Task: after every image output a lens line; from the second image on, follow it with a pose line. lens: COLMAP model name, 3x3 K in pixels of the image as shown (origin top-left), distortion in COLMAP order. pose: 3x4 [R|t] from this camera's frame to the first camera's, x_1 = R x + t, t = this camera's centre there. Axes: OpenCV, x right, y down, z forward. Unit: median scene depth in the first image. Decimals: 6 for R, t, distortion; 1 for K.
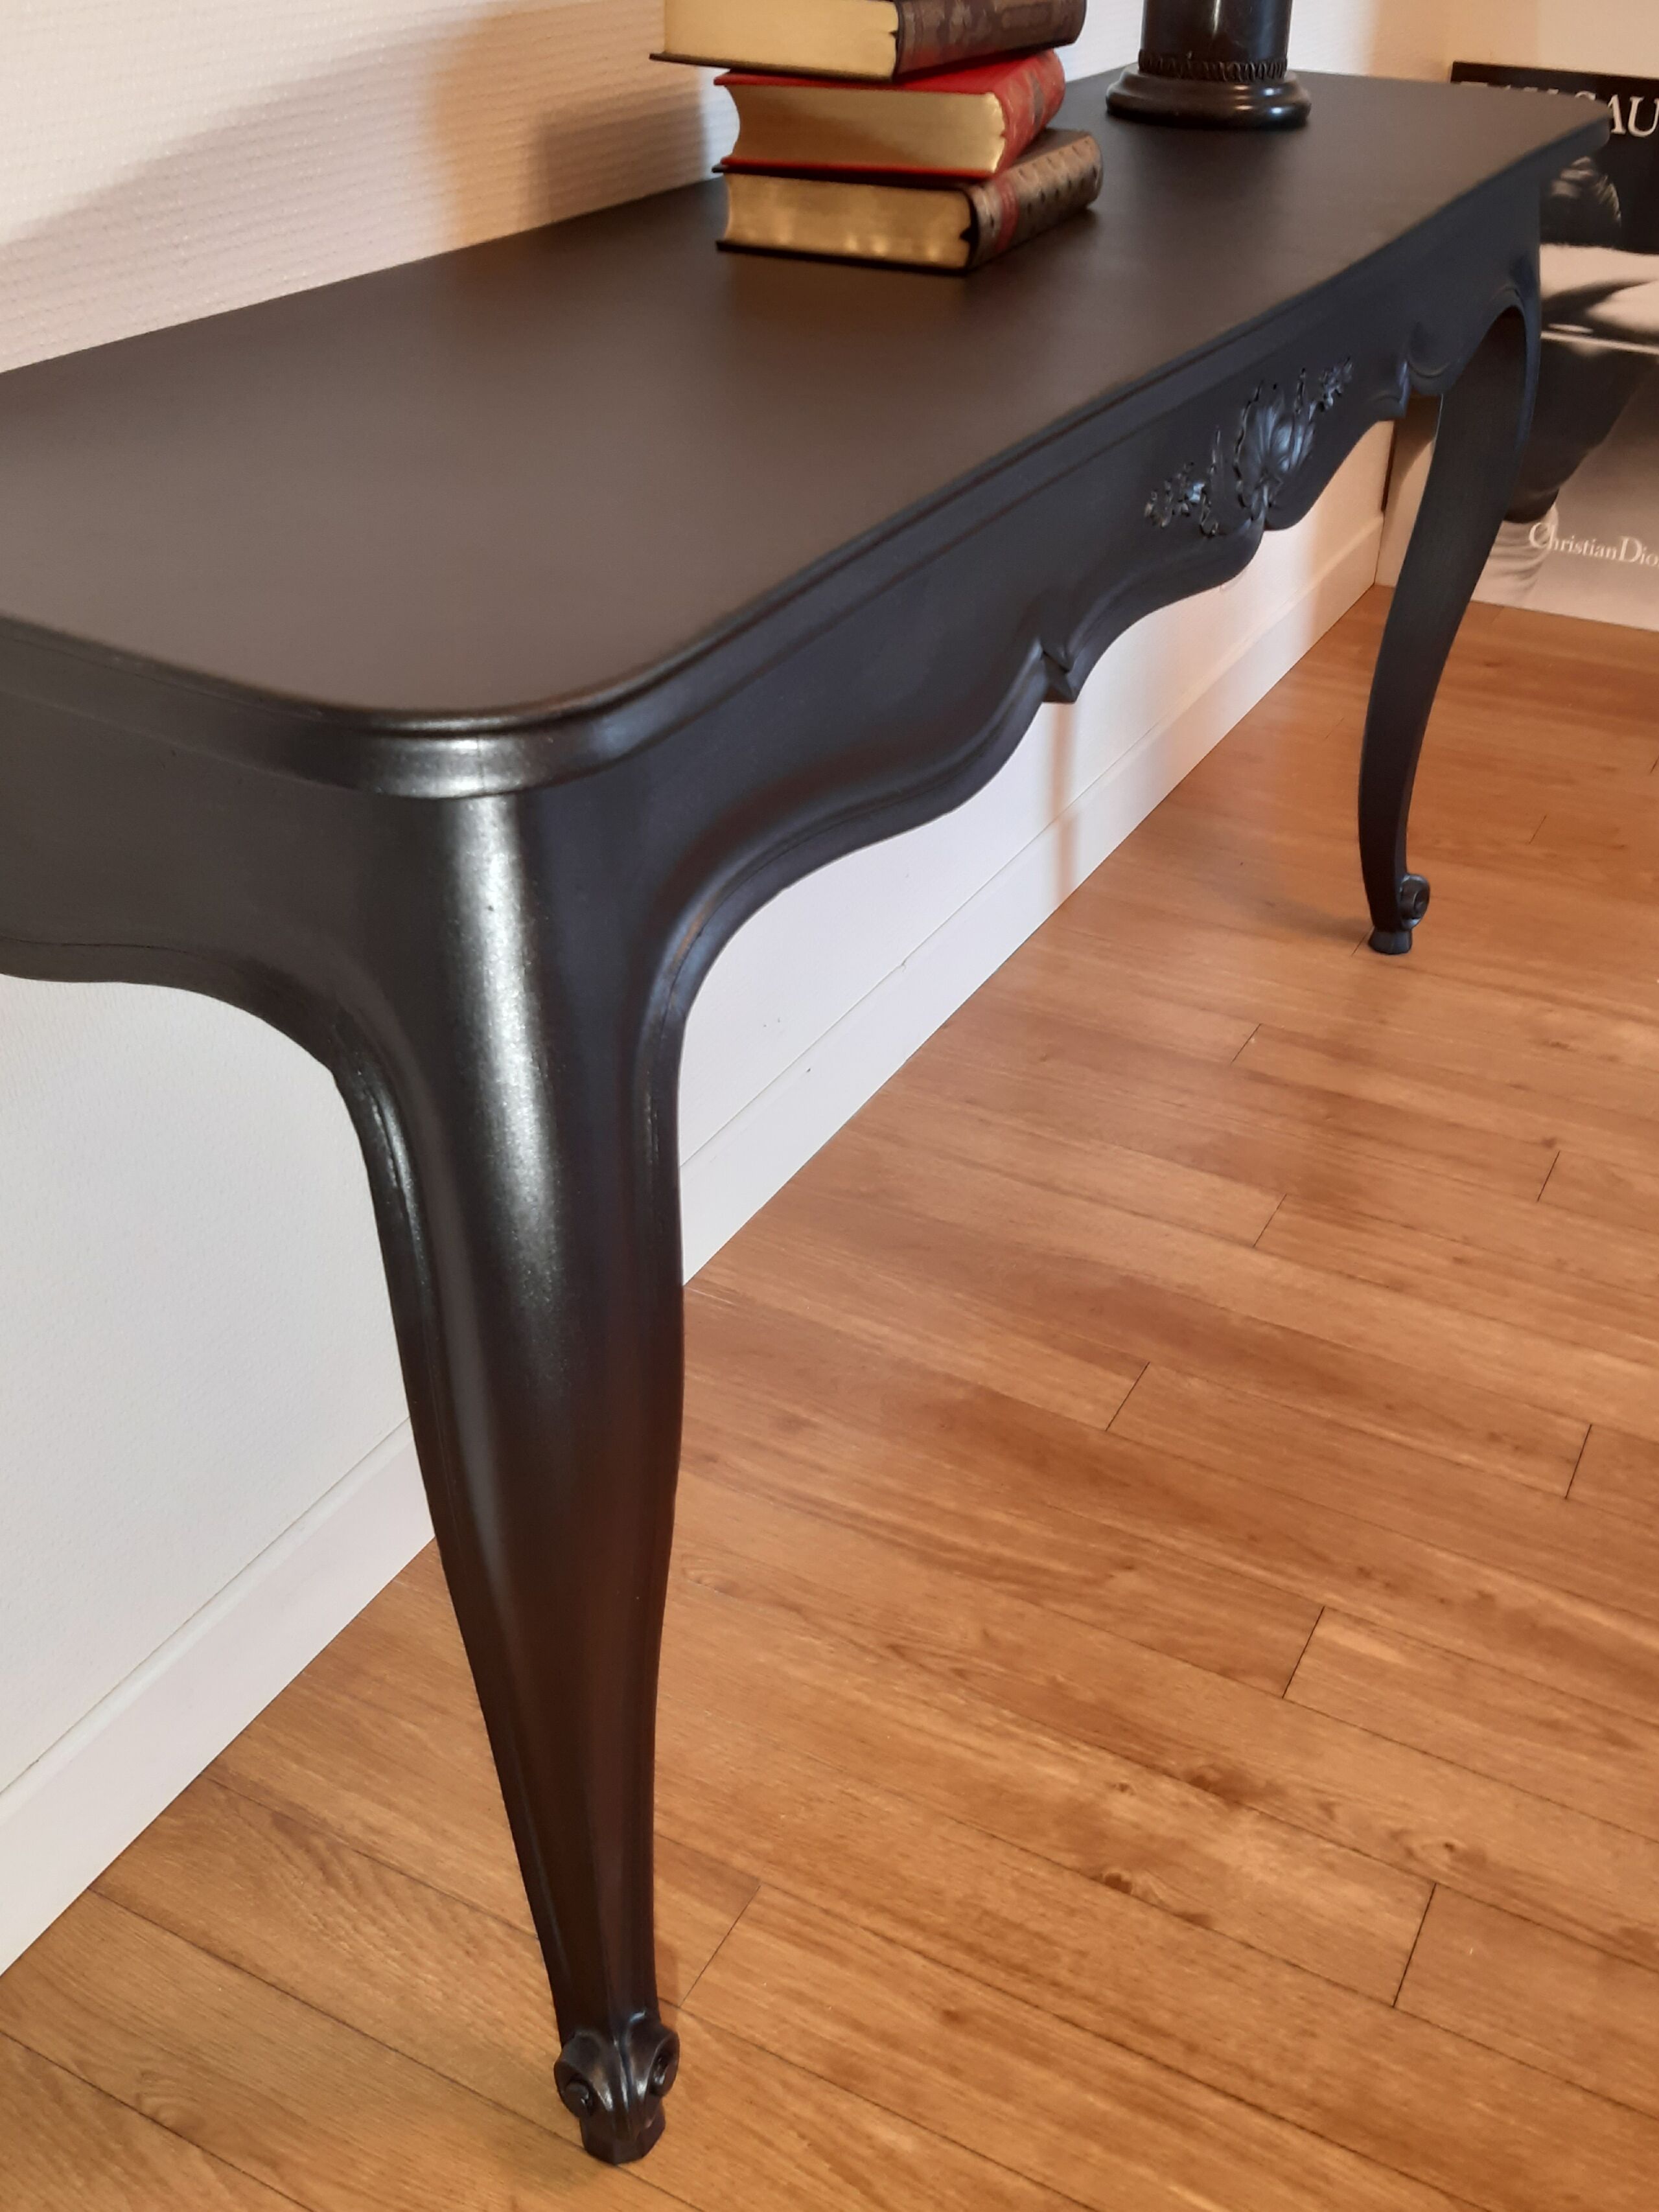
lens RADIAL K [[2075.8, 0, 859.1], [0, 2075.8, 1138.3], [0, 0, 1]] dist [0.052230, 0.000000]
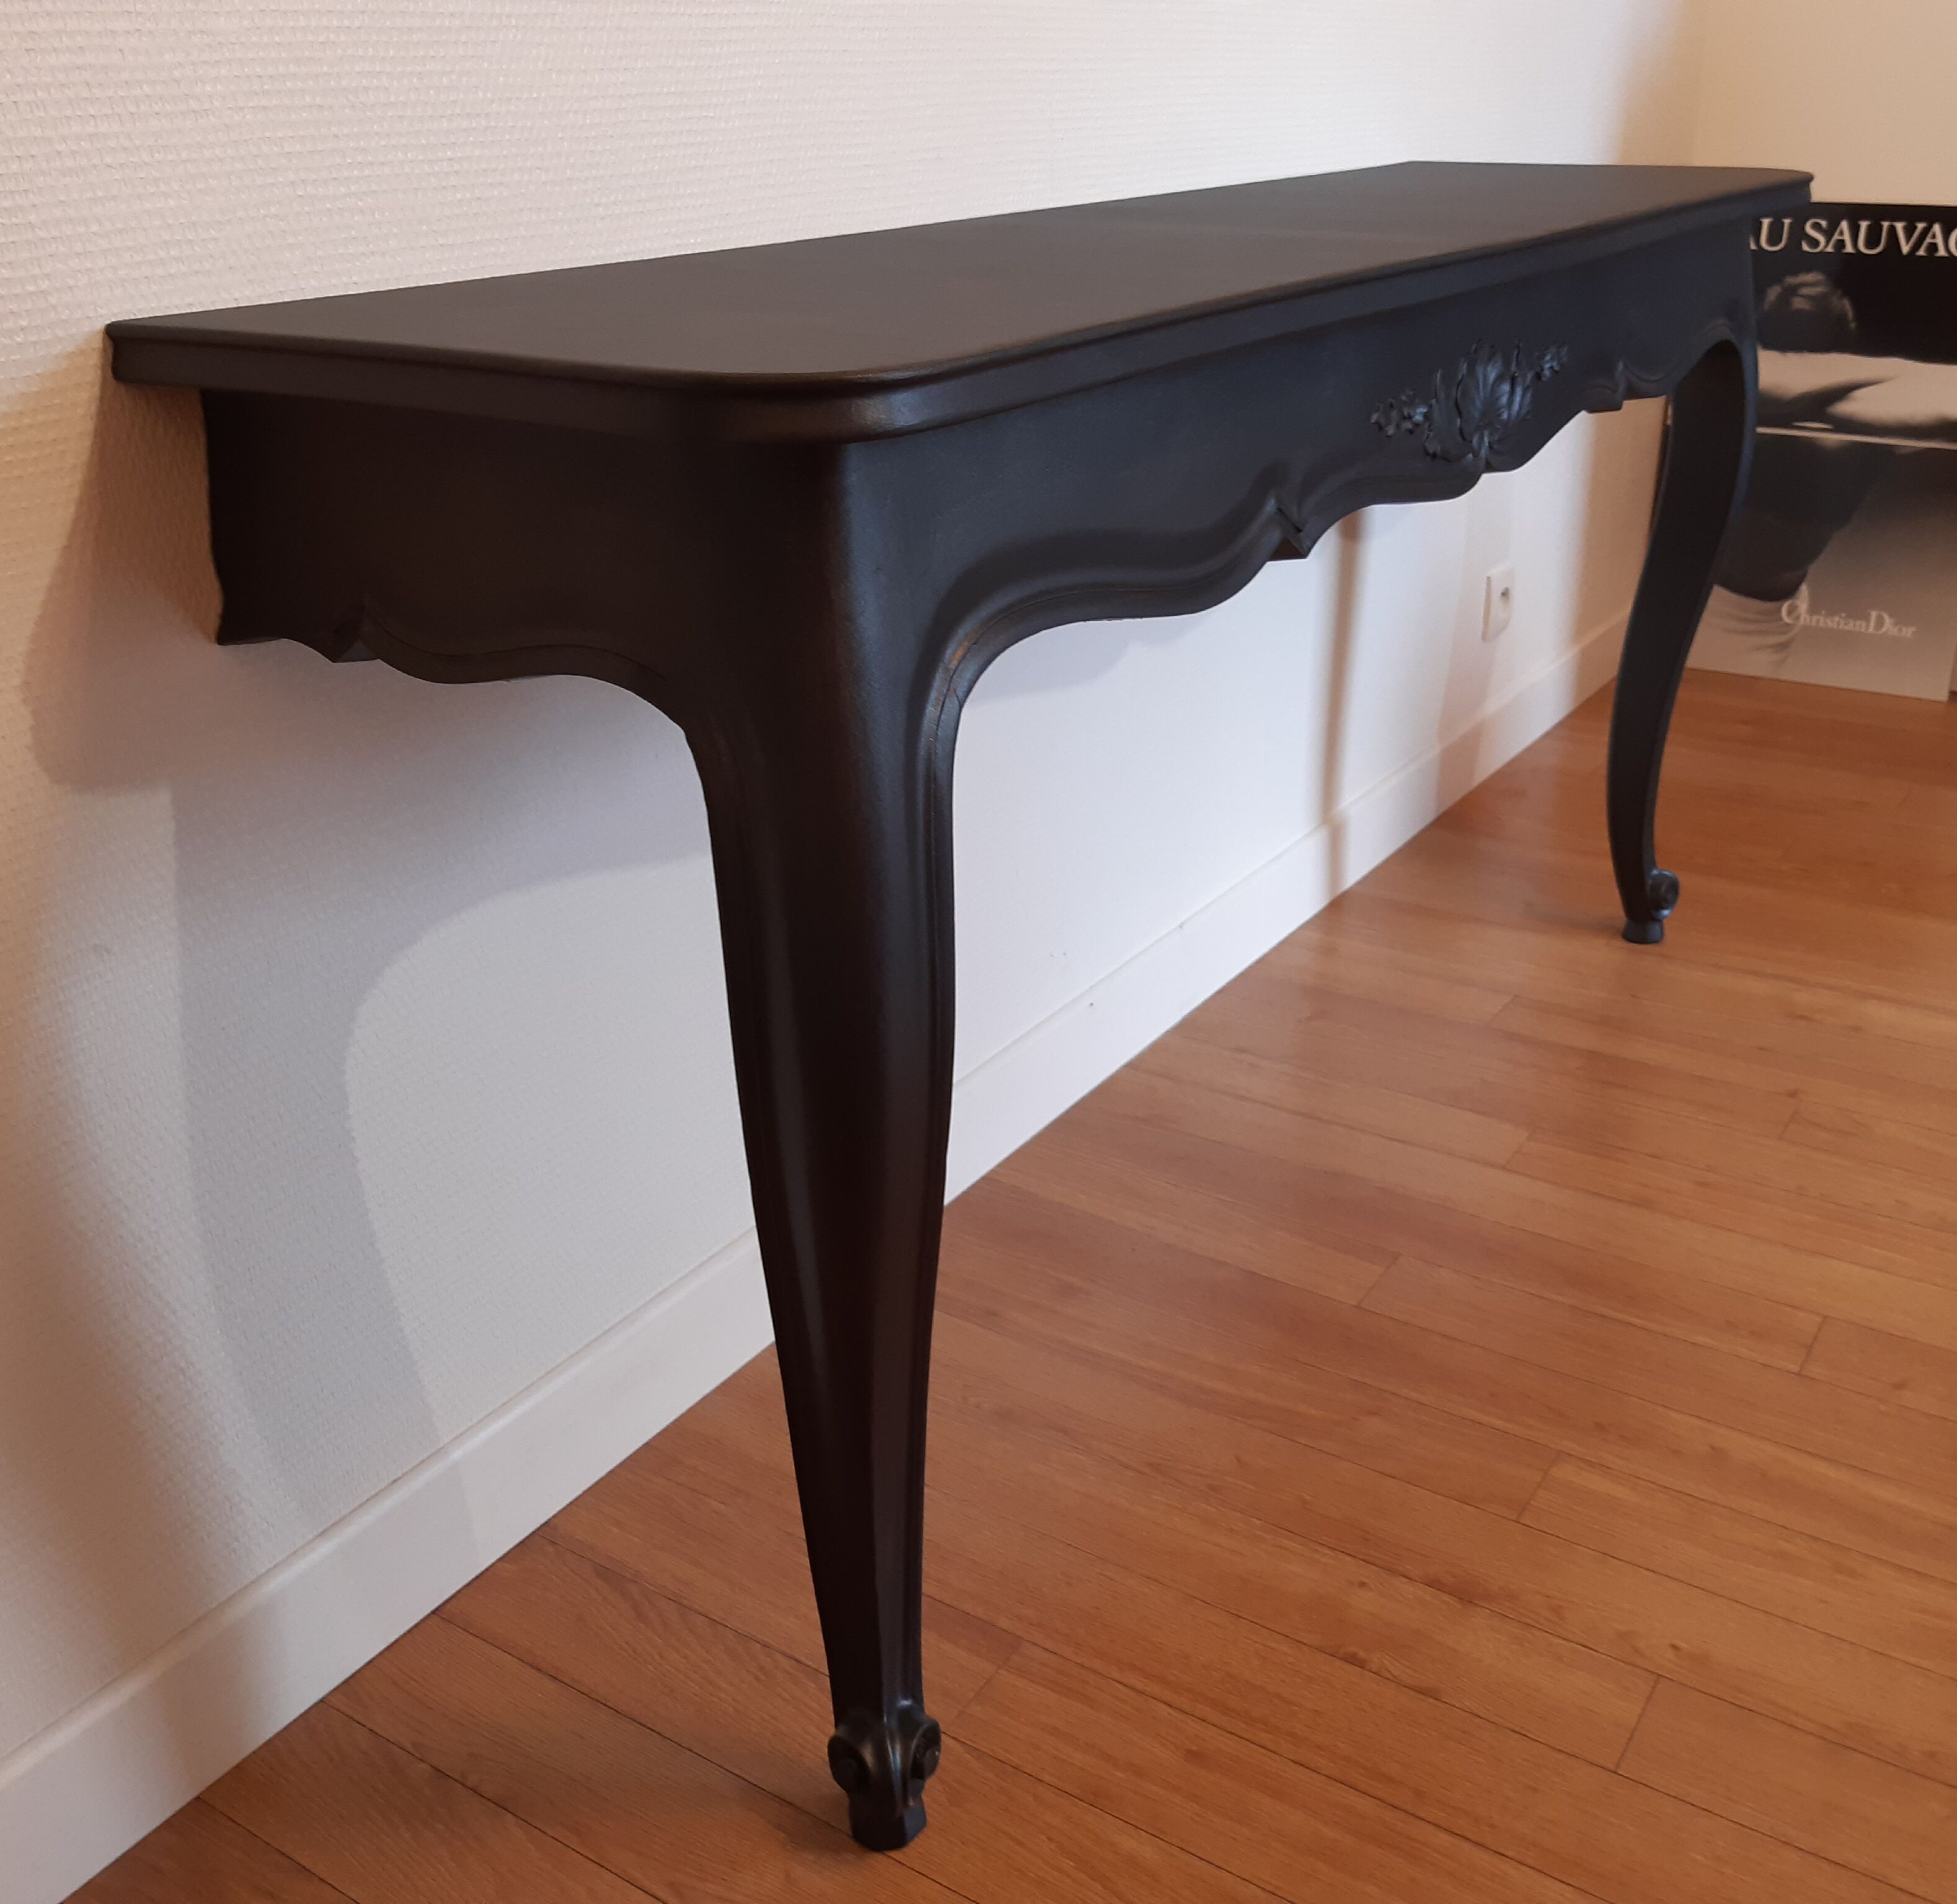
lens RADIAL K [[1980.7, 0, 967.3], [0, 1980.7, 1009.7], [0, 0, 1]] dist [0.053077, 0.000000]
pose [[0.994258, 0.014299, -0.106054, 0.027882], [-0.029435, 0.989348, -0.142562, 0.165383], [0.102886, 0.144865, 0.984088, -0.073709]]
